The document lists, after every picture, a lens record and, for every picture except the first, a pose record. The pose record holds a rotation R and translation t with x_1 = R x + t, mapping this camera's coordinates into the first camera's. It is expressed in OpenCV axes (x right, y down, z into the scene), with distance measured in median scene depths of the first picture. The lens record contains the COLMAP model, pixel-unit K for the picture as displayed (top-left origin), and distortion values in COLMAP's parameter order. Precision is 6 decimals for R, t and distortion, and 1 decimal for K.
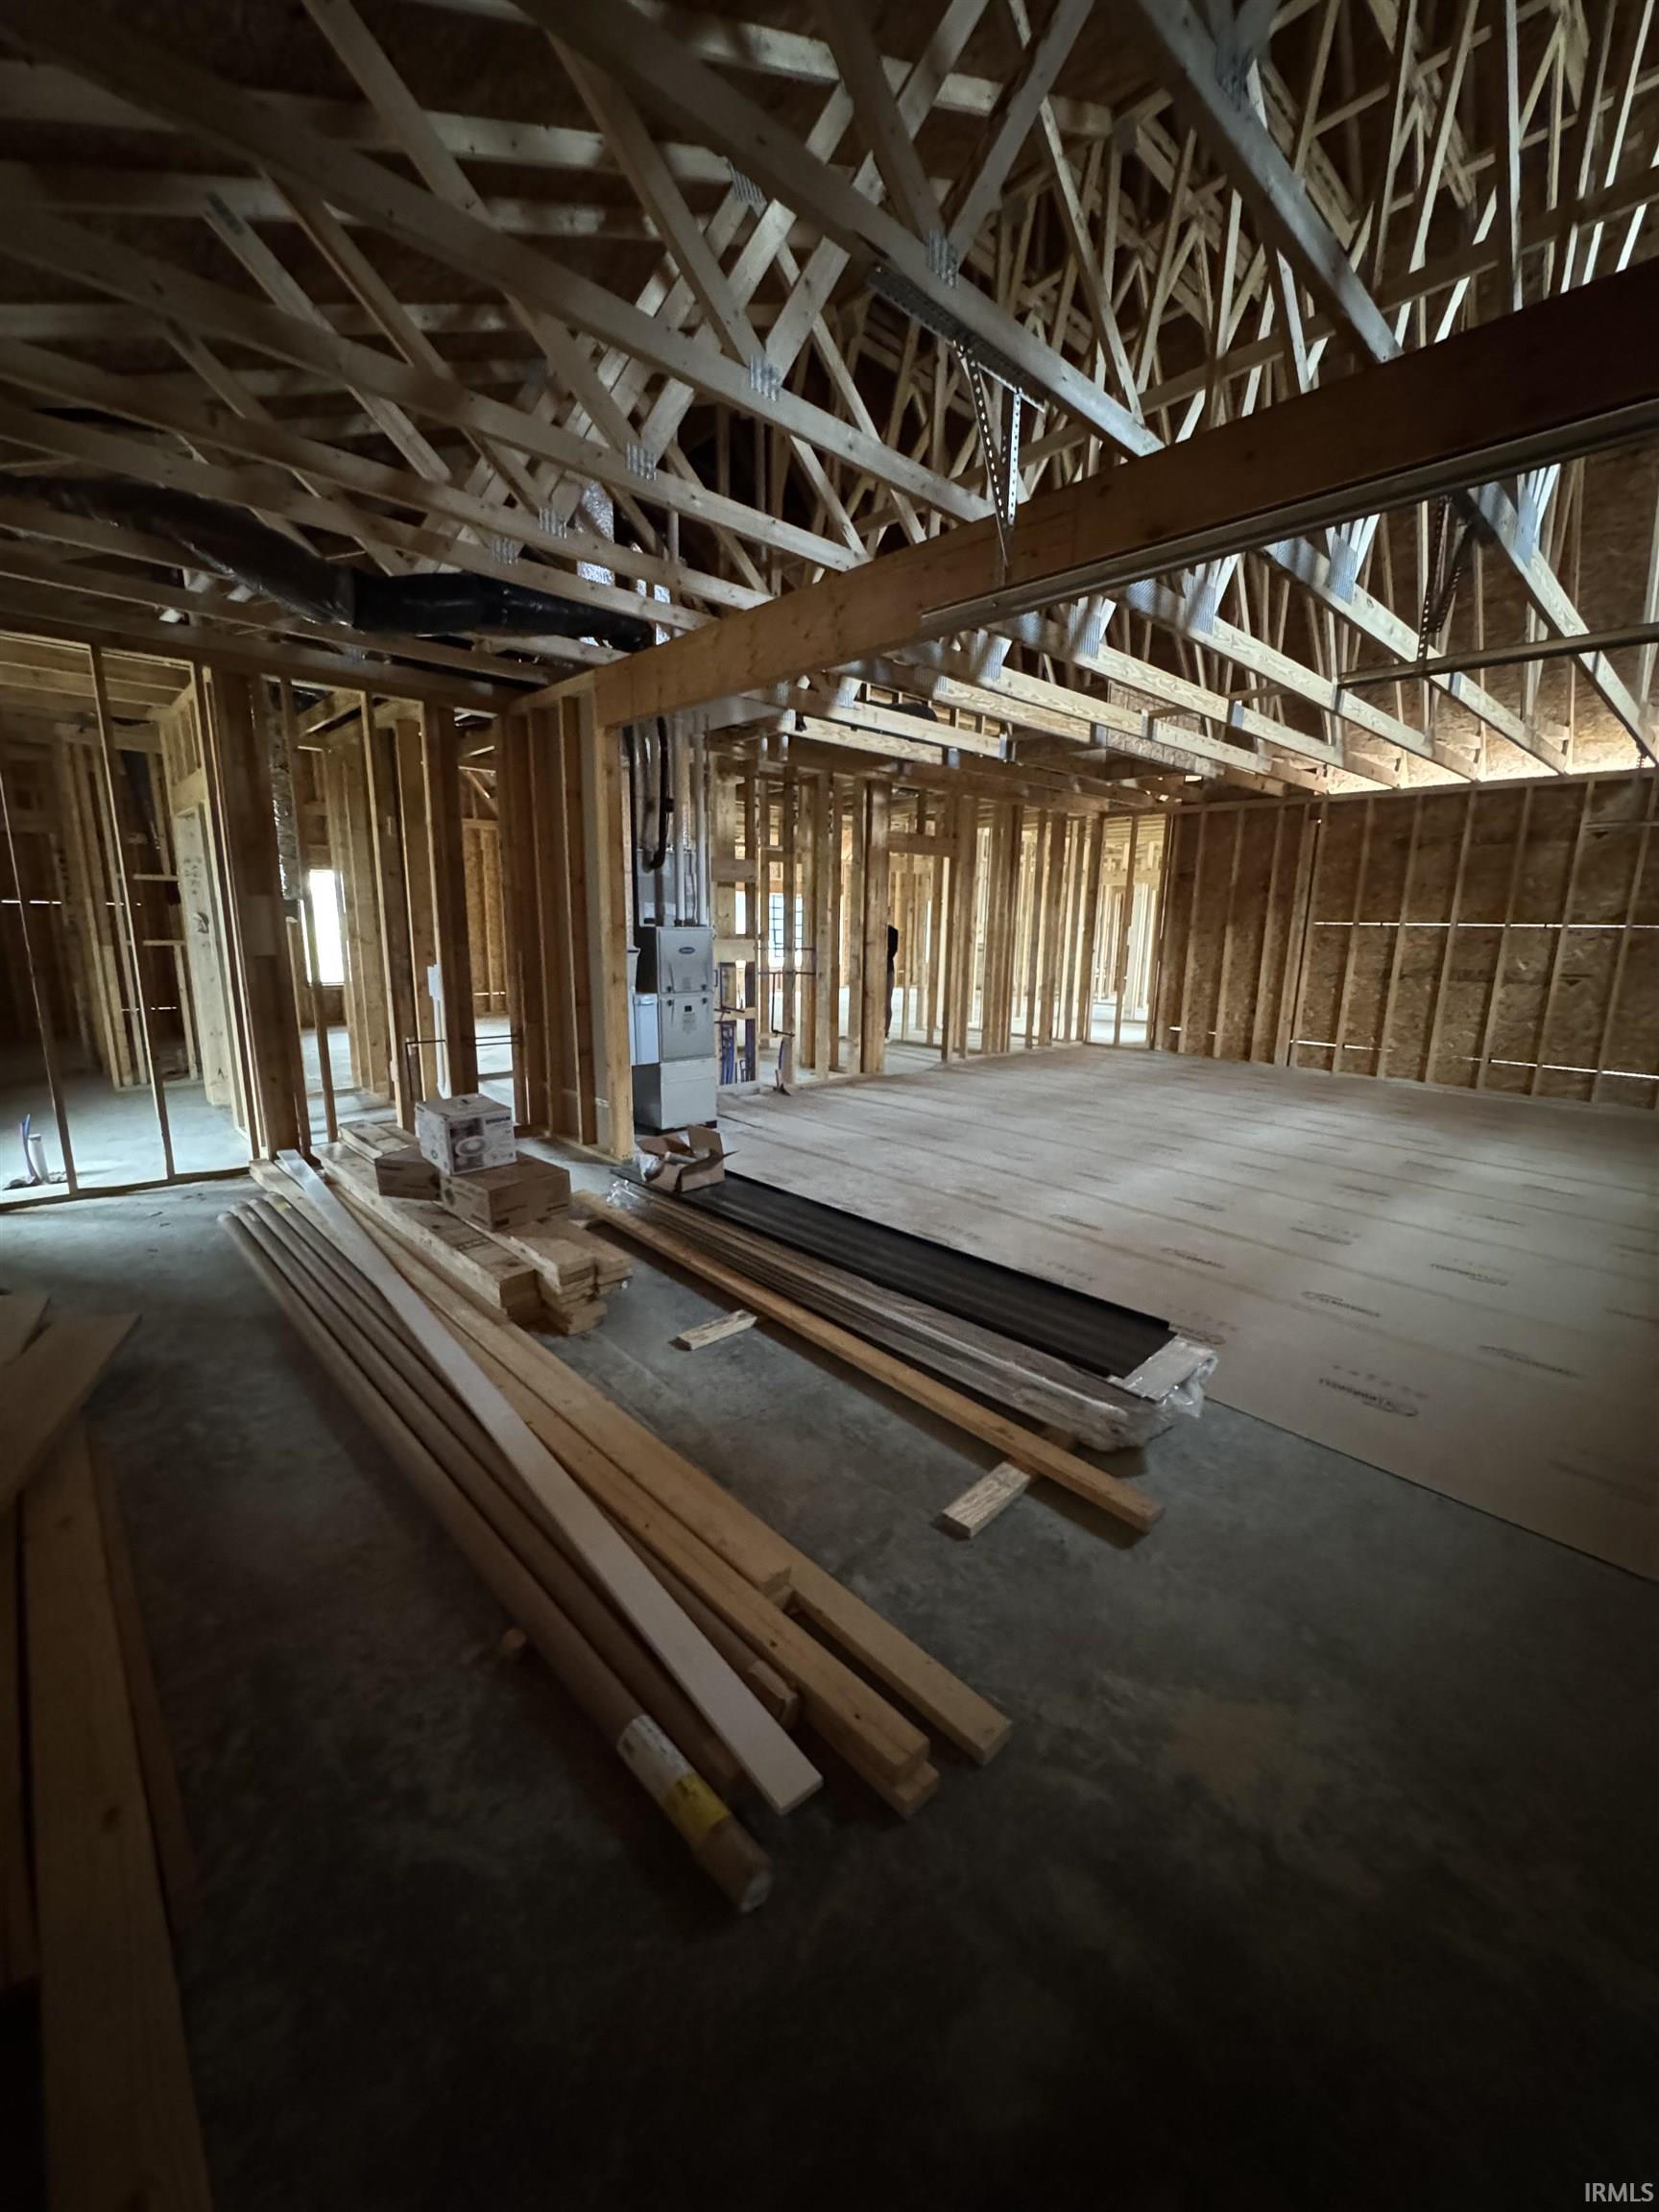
lens RADIAL K [[882.3, 0, 826.7], [0, 882.3, 1107.0], [0, 0, 1]] dist [-0.000221, -0.000446]
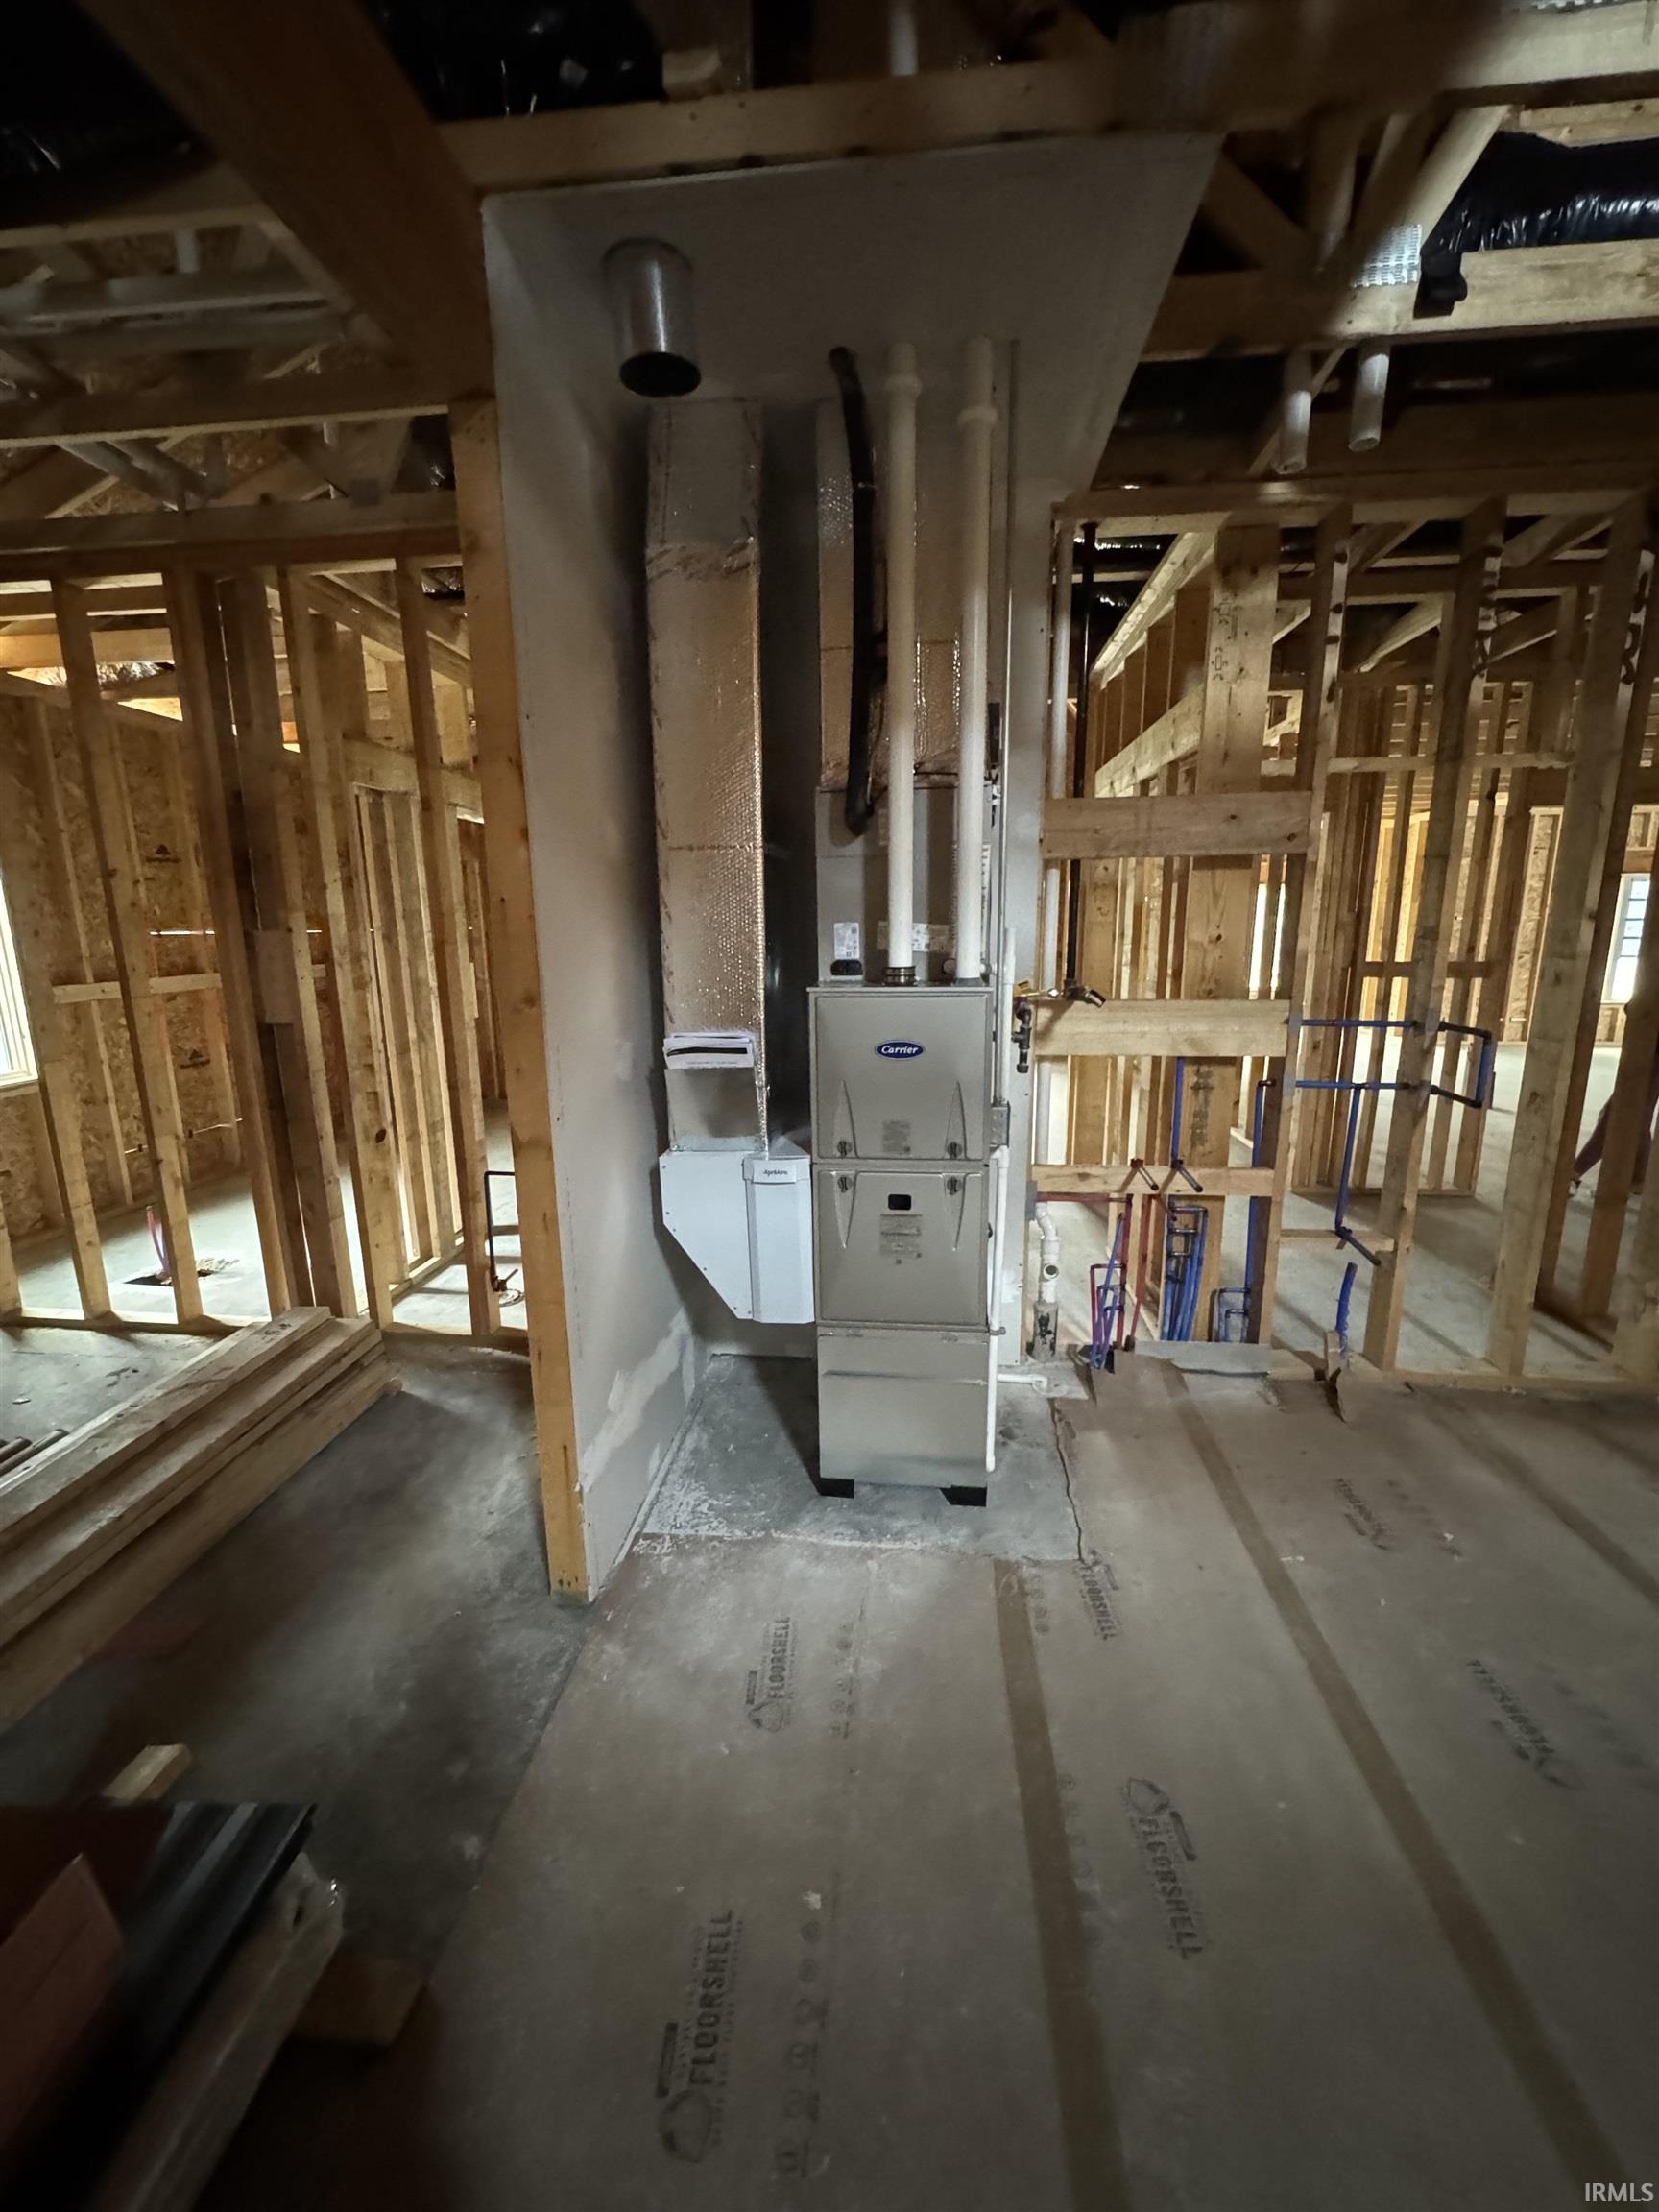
lens RADIAL K [[882.3, 0, 826.7], [0, 882.3, 1107.0], [0, 0, 1]] dist [-0.000221, -0.000446]
pose [[0.652637, 0.135955, -0.745373, 0.096754], [-0.138631, 0.988589, 0.058934, -0.170228], [0.744880, 0.064869, 0.664038, 0.730842]]
